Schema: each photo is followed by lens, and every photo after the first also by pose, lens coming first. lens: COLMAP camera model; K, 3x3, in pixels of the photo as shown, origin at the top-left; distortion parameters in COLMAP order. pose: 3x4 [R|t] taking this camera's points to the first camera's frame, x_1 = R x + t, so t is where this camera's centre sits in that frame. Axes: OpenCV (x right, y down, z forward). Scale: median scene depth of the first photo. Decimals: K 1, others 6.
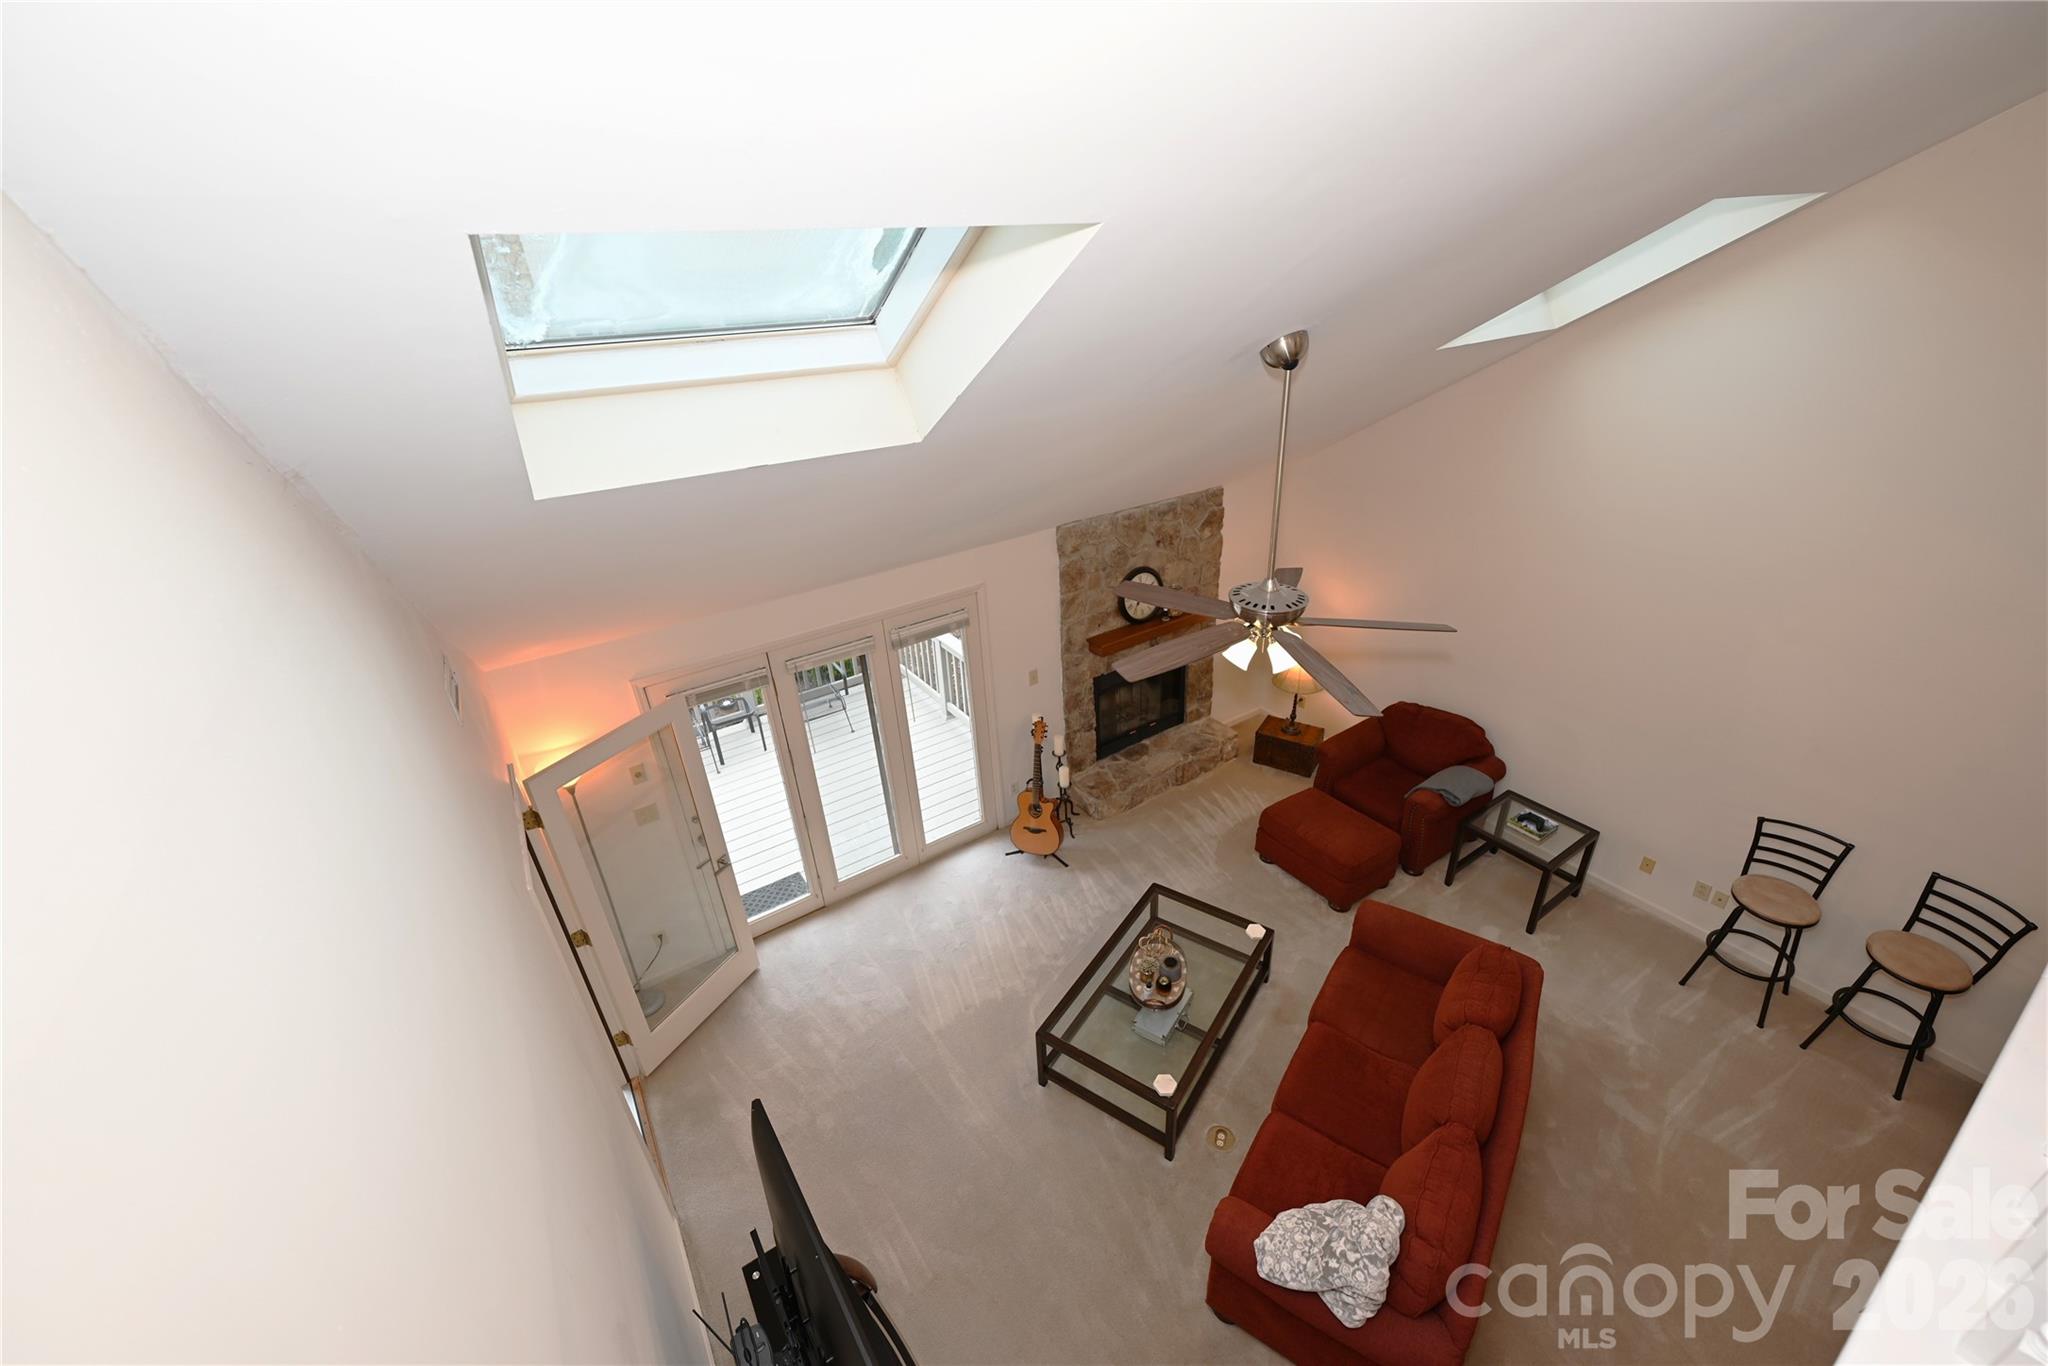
lens RADIAL K [[815.1, 0, 1029.6], [0, 815.1, 683.7], [0, 0, 1]] dist [0.000311, -0.000085]
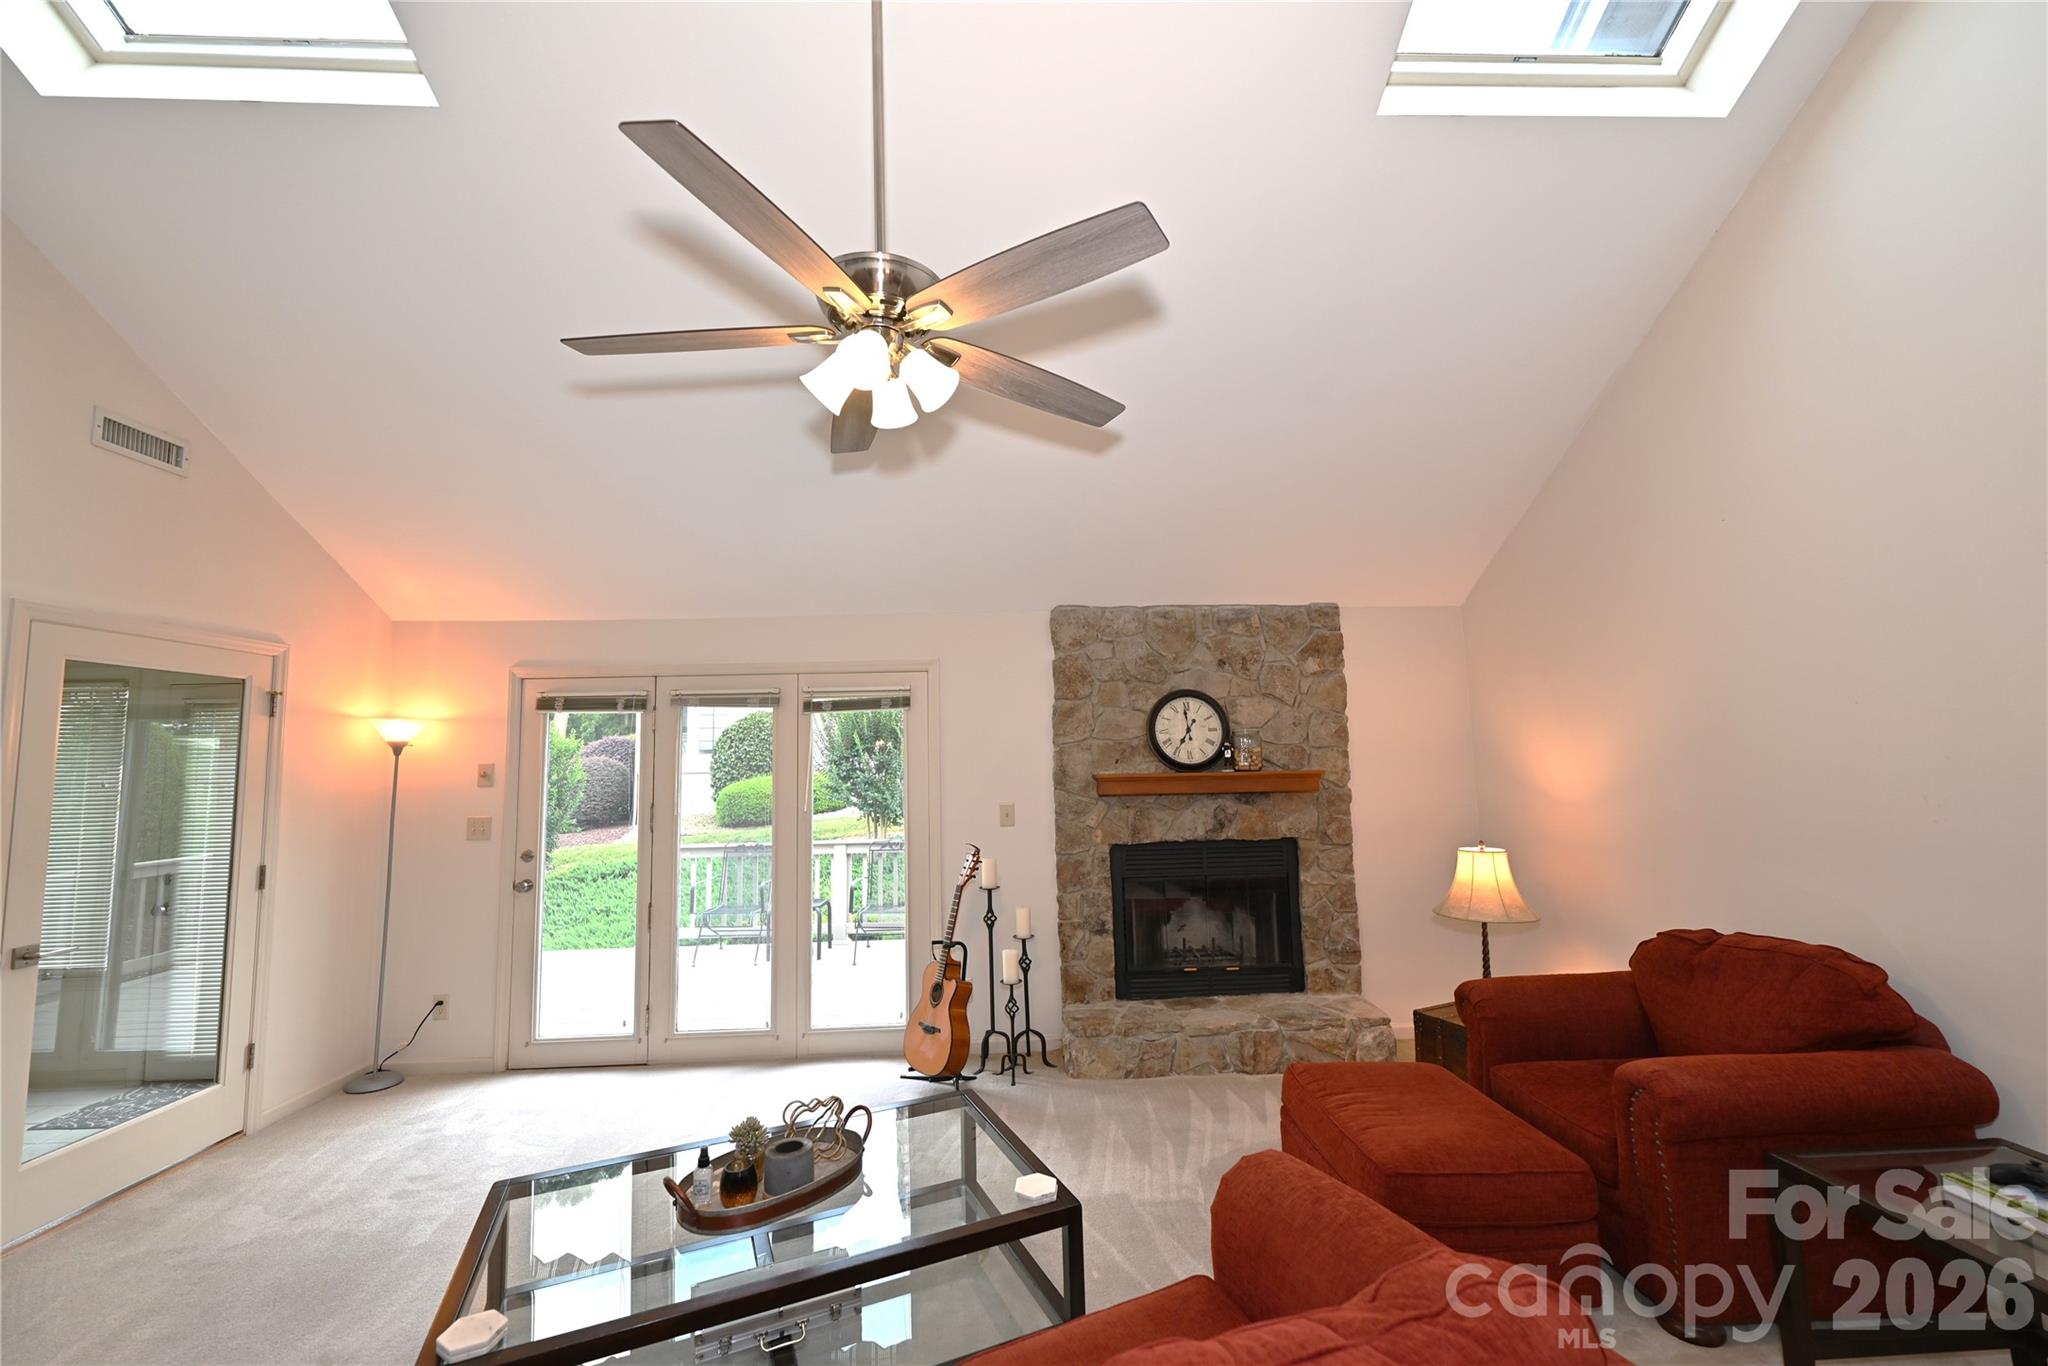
lens RADIAL K [[811.7, 0, 1031.5], [0, 811.7, 691.6], [0, 0, 1]] dist [0.000239, -0.000040]
pose [[0.853695, -0.014151, -0.520580, 0.395938], [-0.263250, 0.850782, -0.454828, 0.219259], [0.449337, 0.525327, 0.722584, 0.442740]]
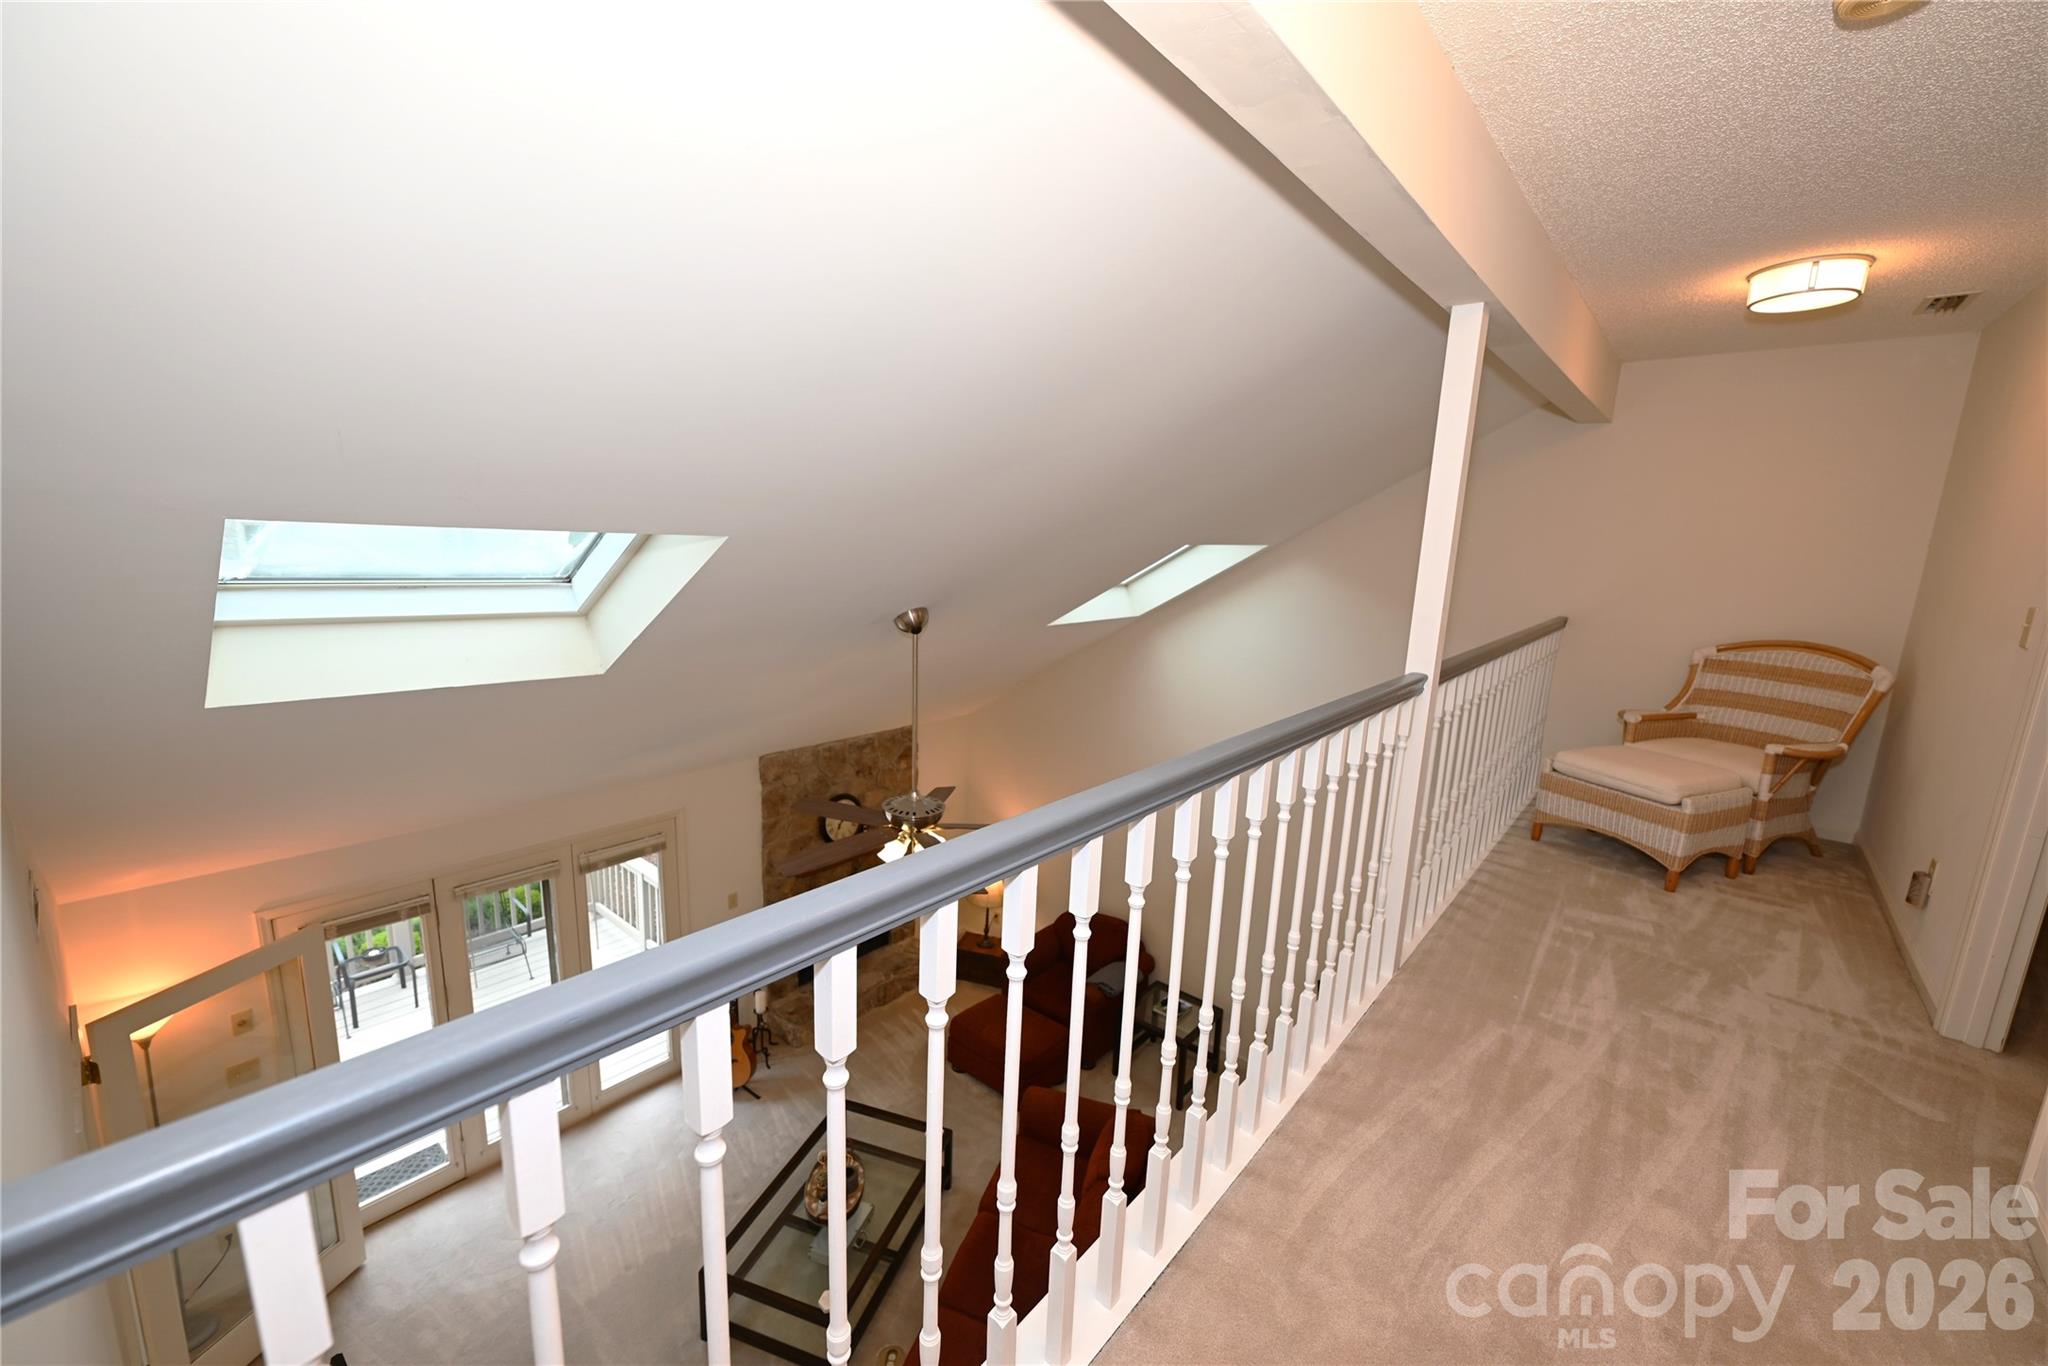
lens RADIAL K [[815.1, 0, 1029.6], [0, 815.1, 683.7], [0, 0, 1]] dist [0.000311, -0.000085]
pose [[0.956093, 0.033355, 0.291158, 0.054724], [0.053863, 0.956578, -0.286457, 0.045089], [-0.288070, 0.289562, 0.912781, -0.130334]]
